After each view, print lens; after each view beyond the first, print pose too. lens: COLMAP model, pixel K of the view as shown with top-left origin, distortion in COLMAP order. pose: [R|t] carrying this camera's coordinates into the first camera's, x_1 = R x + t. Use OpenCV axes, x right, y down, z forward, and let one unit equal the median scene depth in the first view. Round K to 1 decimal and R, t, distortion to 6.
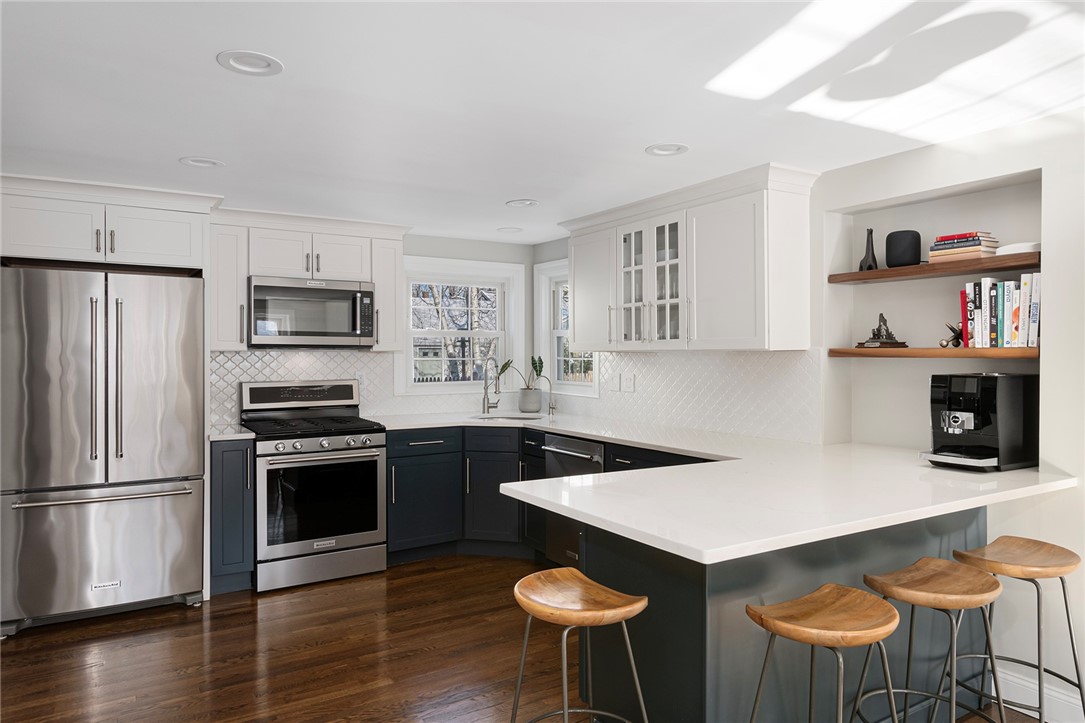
lens RADIAL K [[720.6, 0, 538.5], [0, 720.6, 361.8], [0, 0, 1]] dist [0.027772, -0.007480]
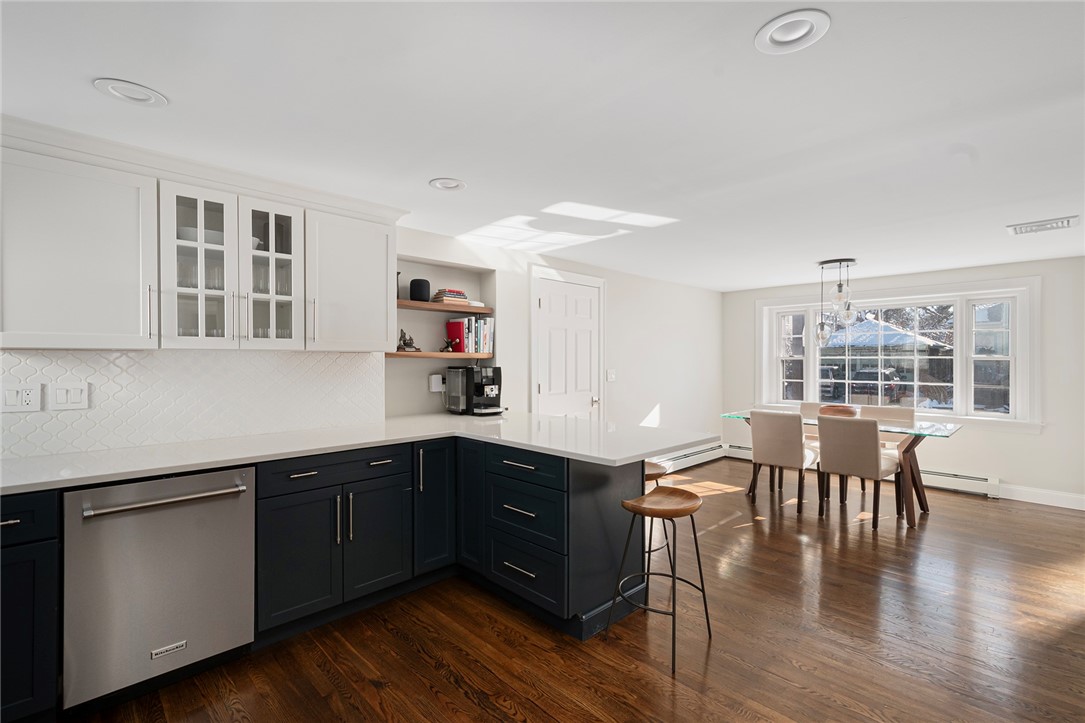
lens RADIAL K [[483.2, 0, 552.0], [0, 483.2, 362.3], [0, 0, 1]] dist [-0.000273, -0.000007]
pose [[-0.227550, -0.005565, 0.973750, -0.506795], [0.010020, 0.999917, 0.008056, -0.001615], [-0.973715, 0.011590, -0.227476, 0.803265]]
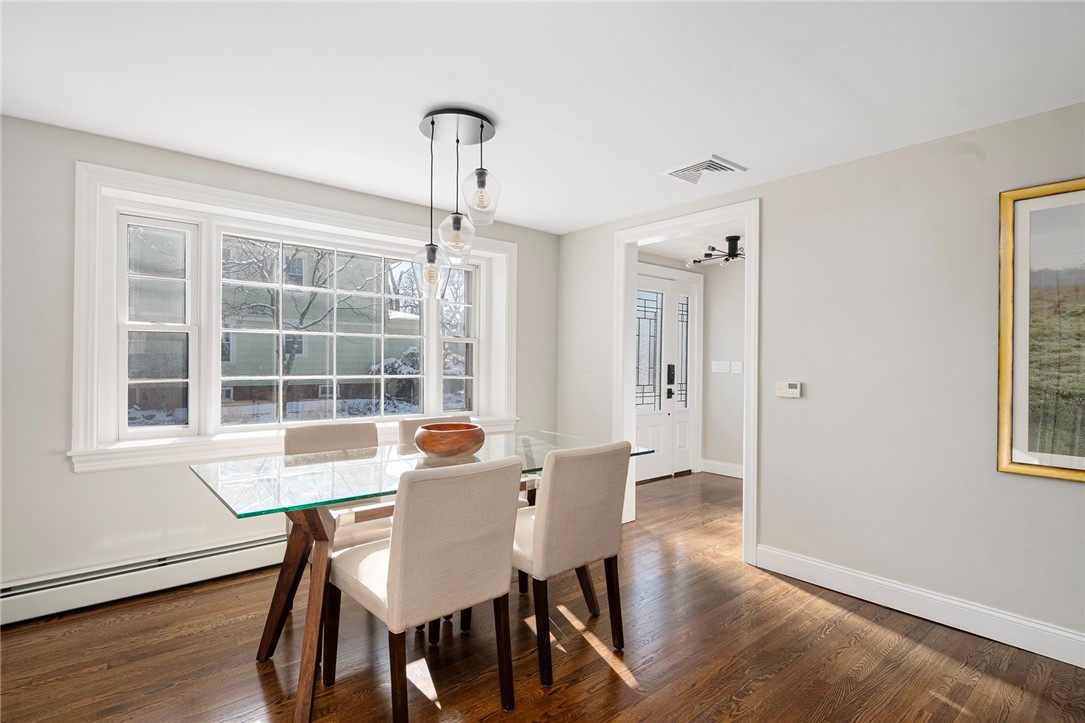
lens RADIAL K [[522.4, 0, 557.2], [0, 522.4, 357.7], [0, 0, 1]] dist [0.011851, -0.000673]
pose [[-0.981854, -0.016650, -0.188909, 0.479805], [-0.017908, 0.999827, 0.004958, 0.036222], [0.188793, 0.008251, -0.981982, 0.455651]]
